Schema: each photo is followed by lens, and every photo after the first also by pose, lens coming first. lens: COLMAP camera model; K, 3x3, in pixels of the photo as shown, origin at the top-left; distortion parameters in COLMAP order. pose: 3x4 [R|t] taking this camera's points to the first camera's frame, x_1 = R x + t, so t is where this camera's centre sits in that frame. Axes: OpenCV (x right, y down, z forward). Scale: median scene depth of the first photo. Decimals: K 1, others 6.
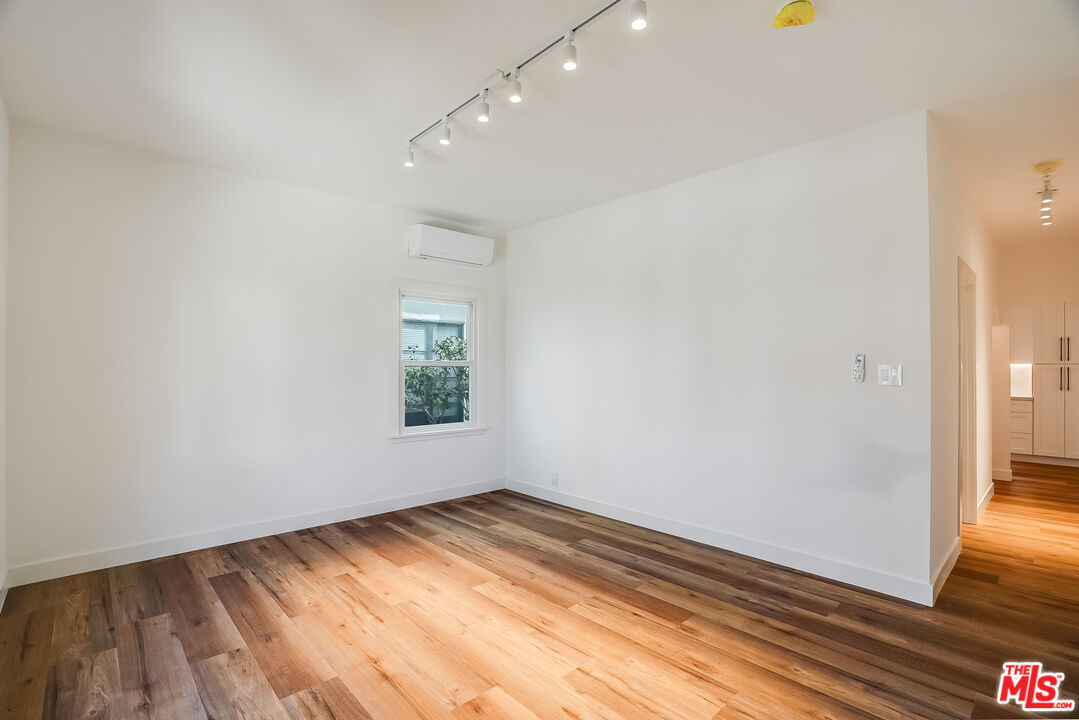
lens RADIAL K [[507.1, 0, 539.5], [0, 507.1, 360.0], [0, 0, 1]] dist [0.000513, 0.000230]
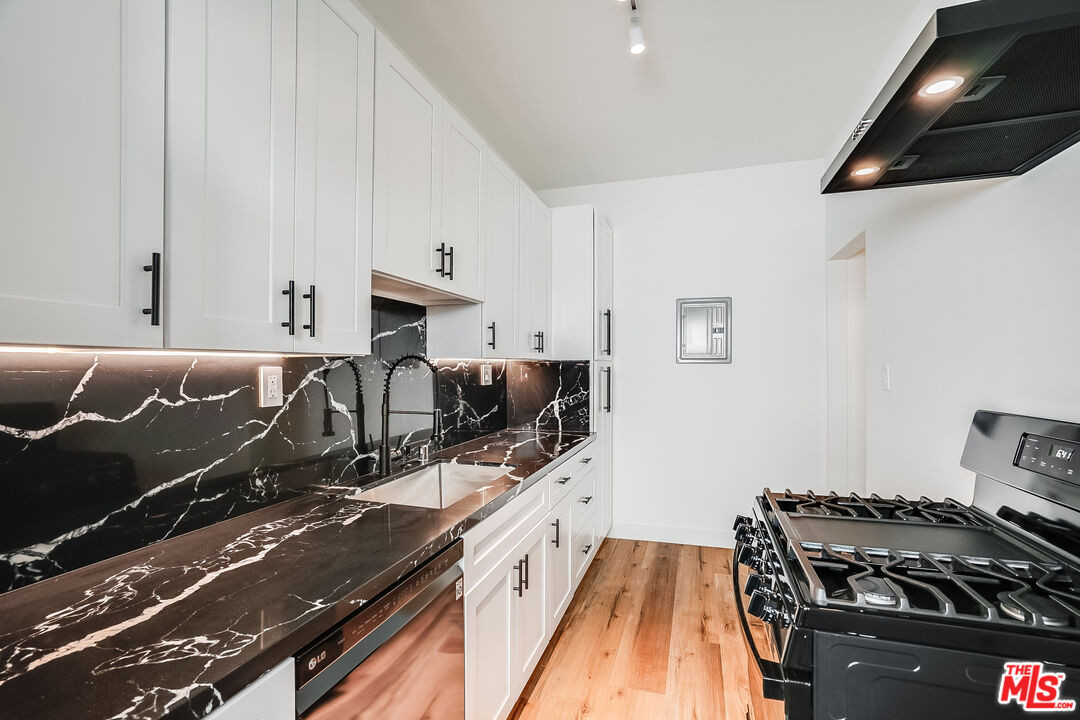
lens RADIAL K [[503.2, 0, 529.7], [0, 503.2, 370.4], [0, 0, 1]] dist [-0.000931, -0.000063]
pose [[-0.489121, -0.002420, 0.872213, 0.620307], [0.002169, 0.999990, 0.003990, 0.015190], [-0.872214, 0.003843, -0.489110, 1.331167]]
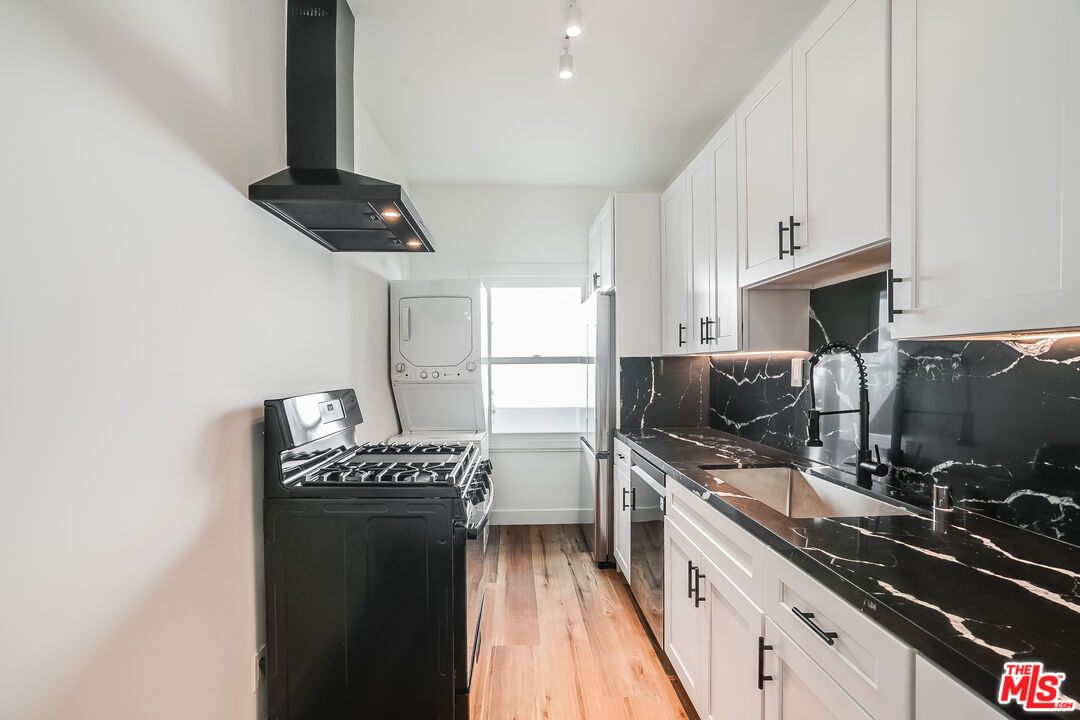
lens RADIAL K [[502.7, 0, 540.0], [0, 502.7, 370.4], [0, 0, 1]] dist [-0.037759, 0.024002]
pose [[0.775908, 0.006234, -0.630815, 0.954178], [0.004870, 0.999862, 0.015872, 0.015749], [0.630827, -0.015388, 0.775771, 0.961524]]
